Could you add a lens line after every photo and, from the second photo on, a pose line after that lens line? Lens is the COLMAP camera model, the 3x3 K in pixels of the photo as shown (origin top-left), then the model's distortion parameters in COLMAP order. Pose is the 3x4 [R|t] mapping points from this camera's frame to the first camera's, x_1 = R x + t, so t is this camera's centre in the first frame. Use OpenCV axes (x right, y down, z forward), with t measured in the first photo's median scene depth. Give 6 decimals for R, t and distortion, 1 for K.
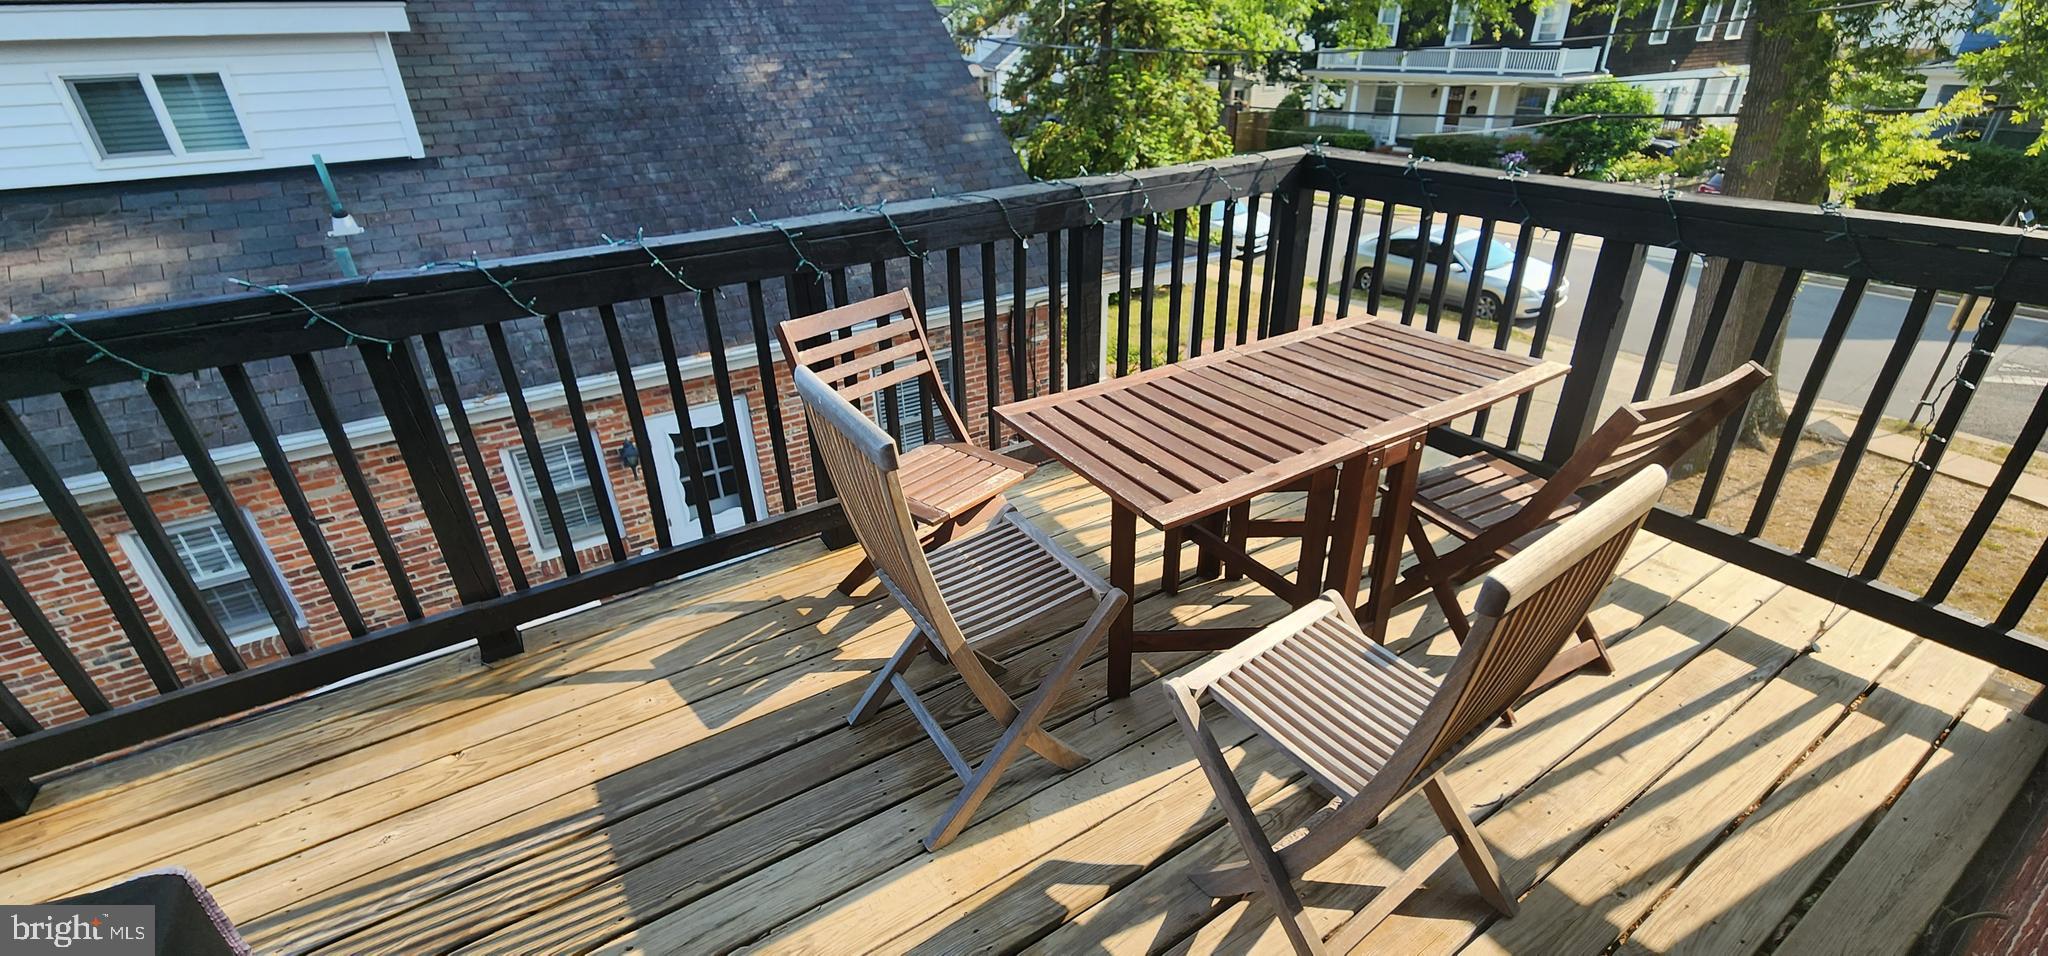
lens RADIAL K [[827.0, 0, 1027.3], [0, 827.0, 472.7], [0, 0, 1]] dist [0.003904, -0.002311]
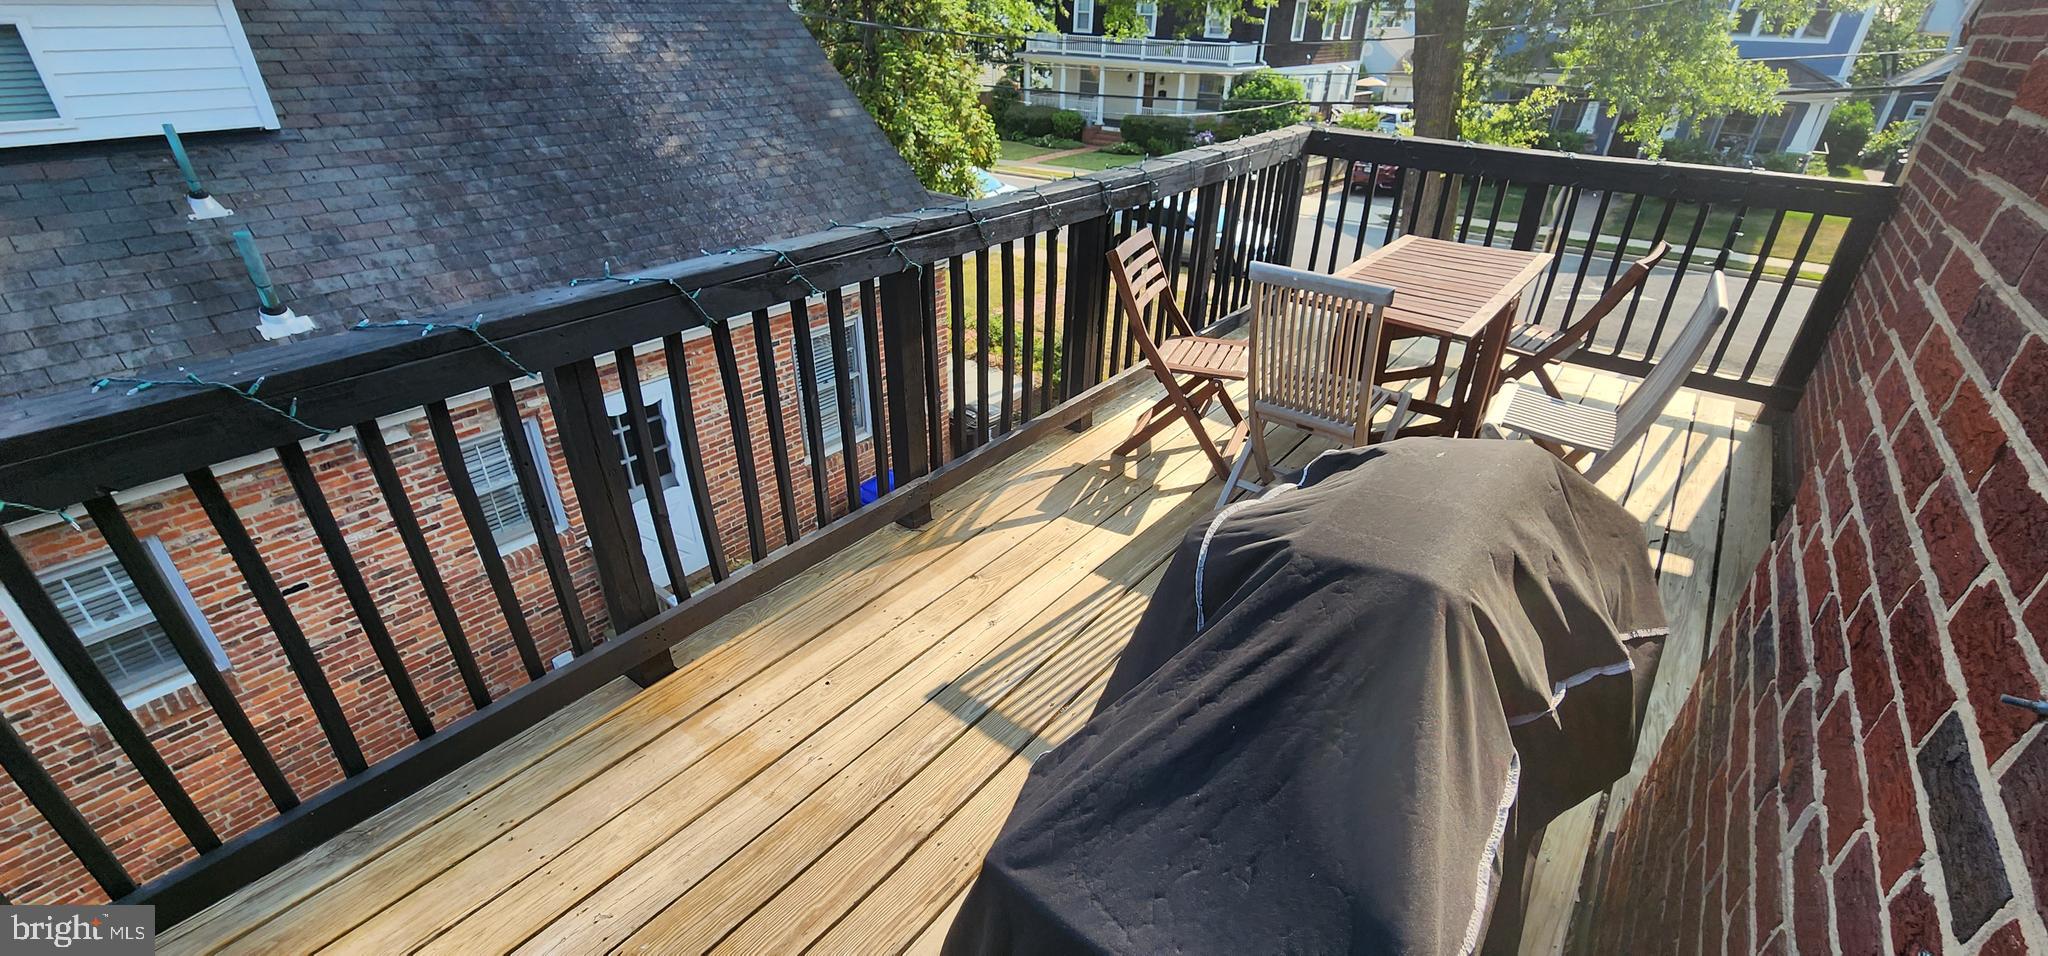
lens RADIAL K [[827.0, 0, 1027.3], [0, 827.0, 472.7], [0, 0, 1]] dist [0.003904, -0.002311]
pose [[0.942015, -0.123087, 0.312181, -0.274172], [0.115801, 0.992390, 0.041850, 0.034721], [-0.314957, -0.003272, 0.949100, -0.081207]]
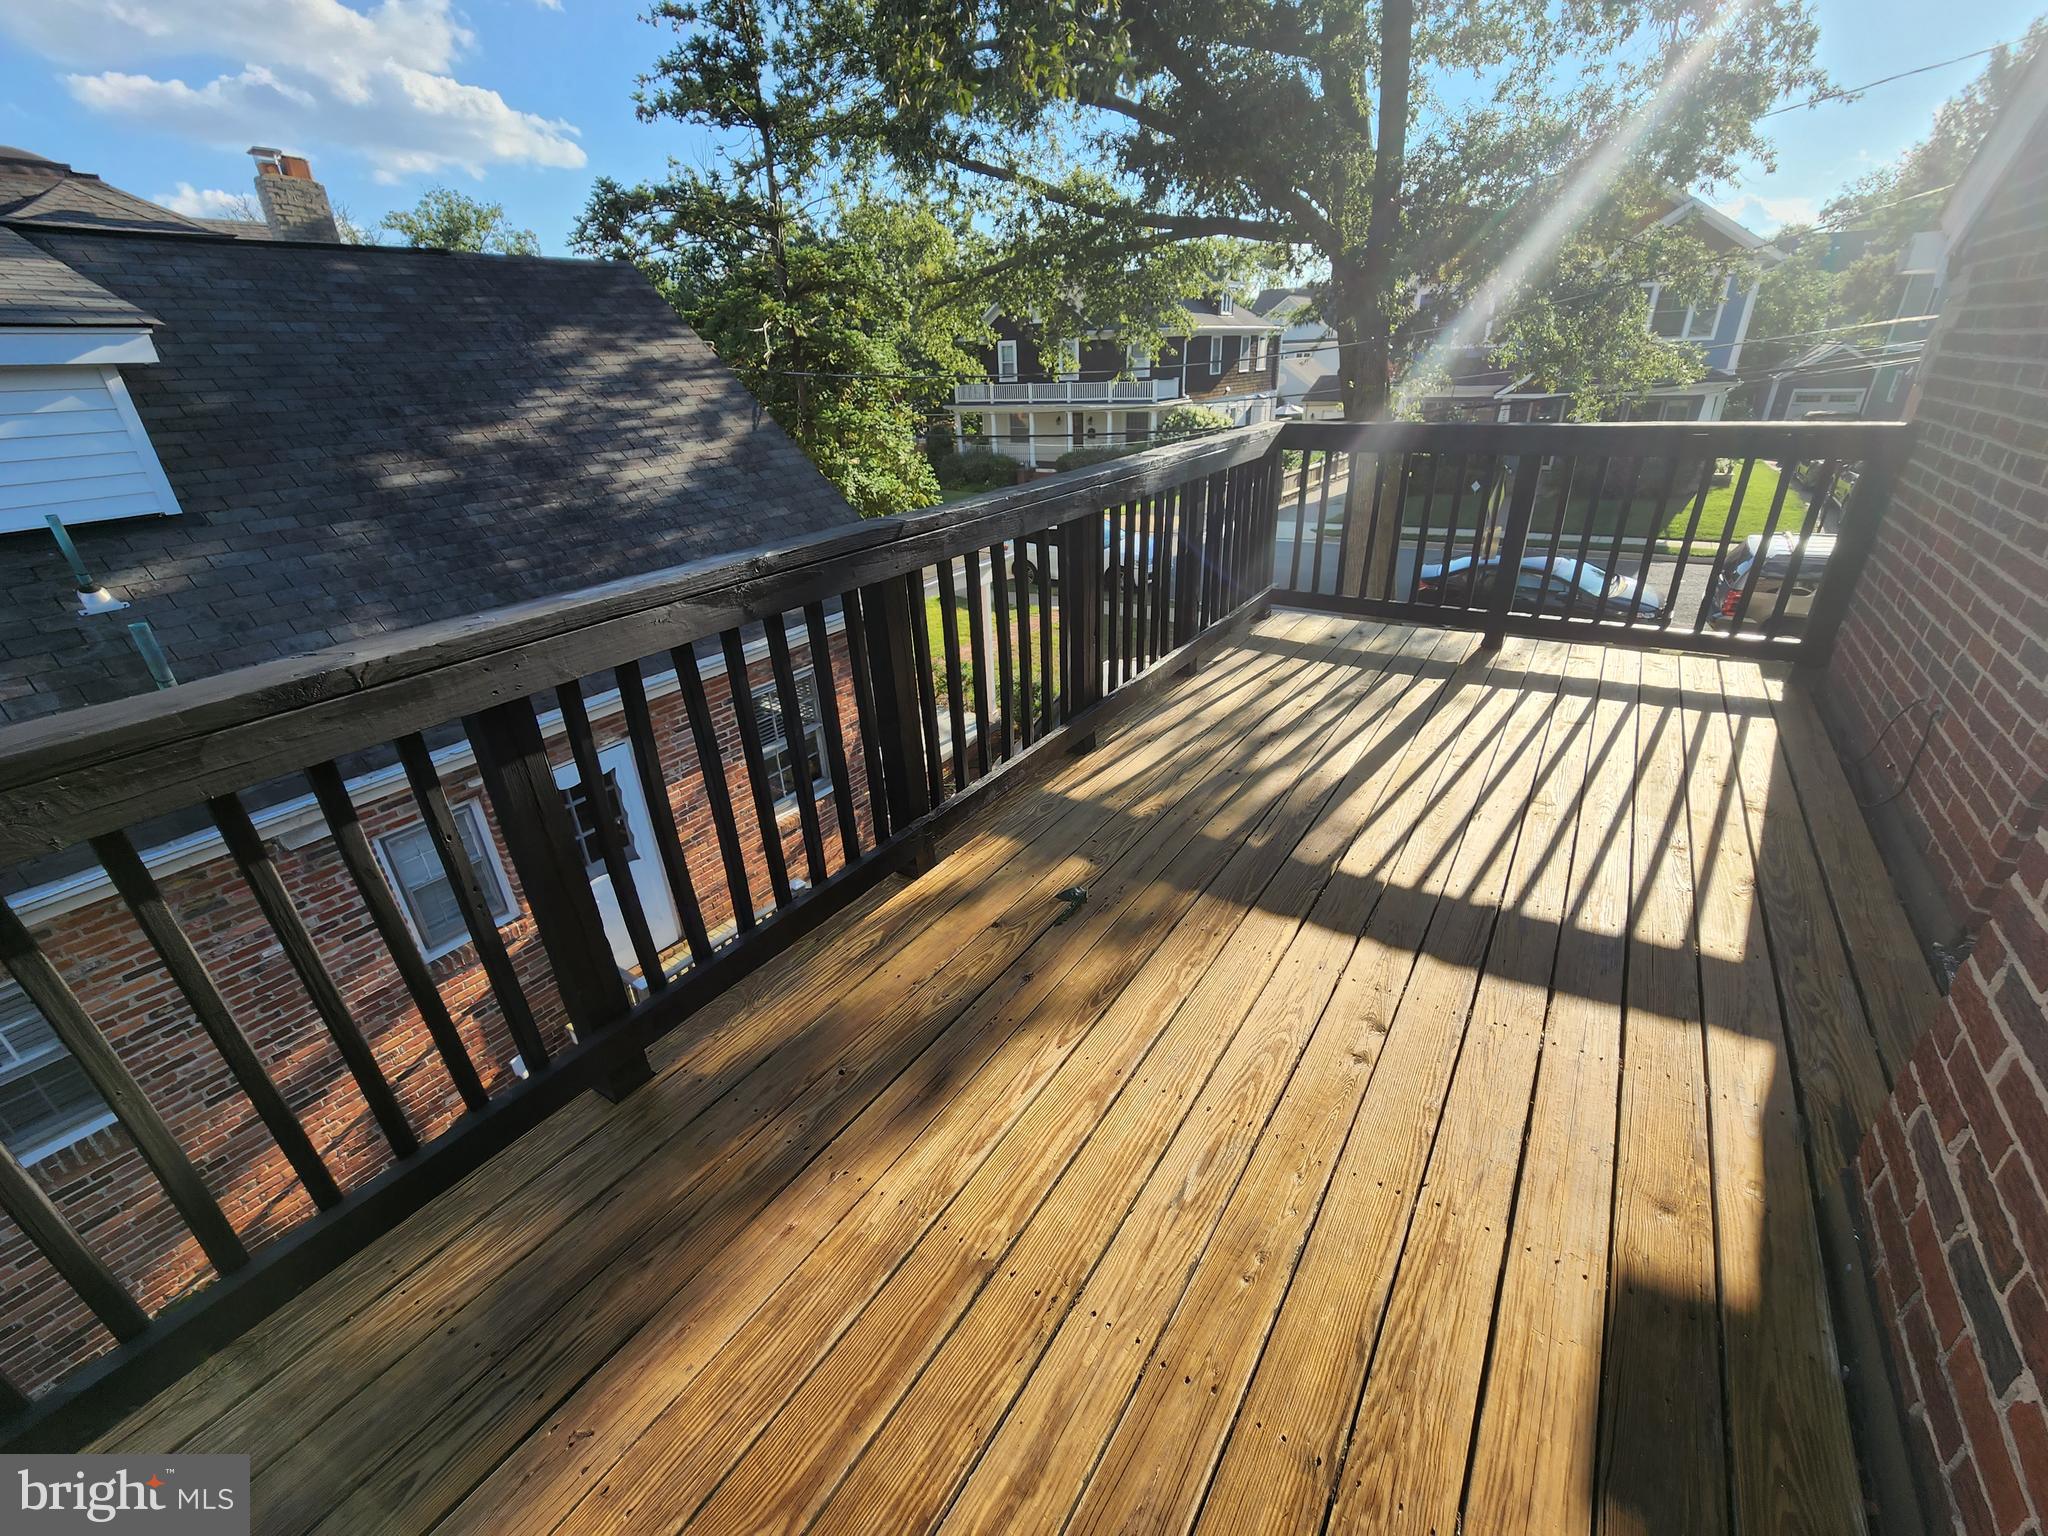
lens RADIAL K [[827.3, 0, 1021.5], [0, 827.3, 760.7], [0, 0, 1]] dist [-0.001069, 0.000231]
pose [[0.914563, -0.185690, 0.359297, -0.280364], [0.204346, 0.978794, -0.014292, 0.037885], [-0.349024, 0.086492, 0.933114, -0.032213]]
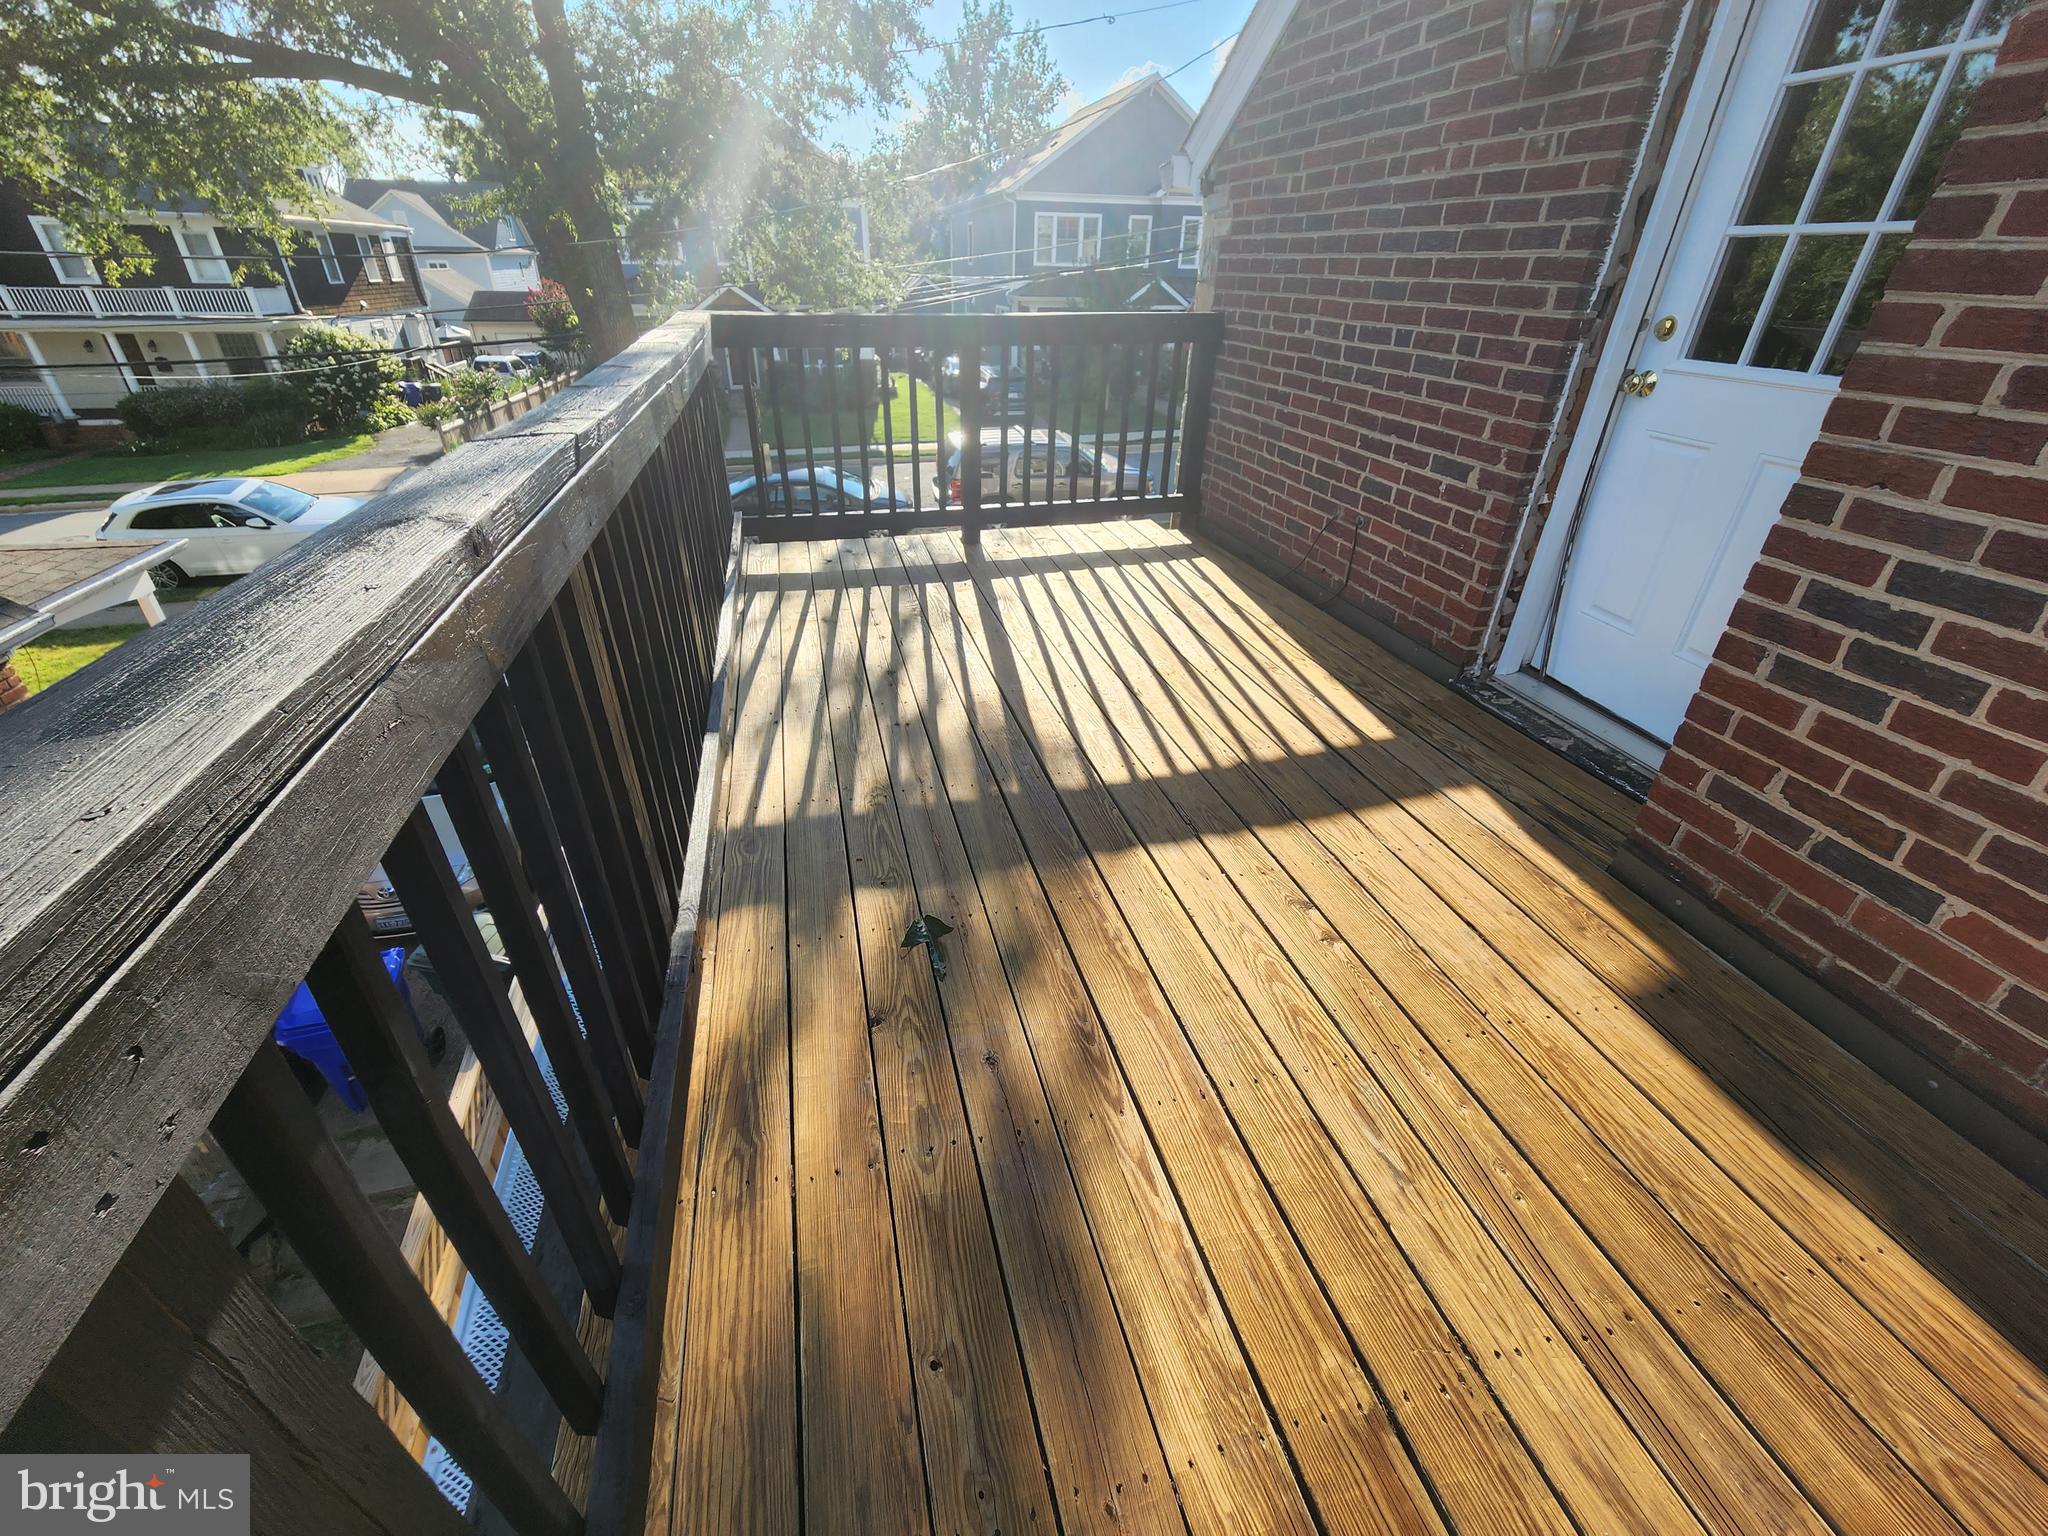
lens RADIAL K [[852.5, 0, 992.6], [0, 852.5, 774.1], [0, 0, 1]] dist [-0.002266, -0.000023]
pose [[0.330826, -0.459114, 0.824481, -0.329107], [0.426877, 0.851986, 0.303144, -0.014527], [-0.841624, 0.251664, 0.477844, 0.112151]]
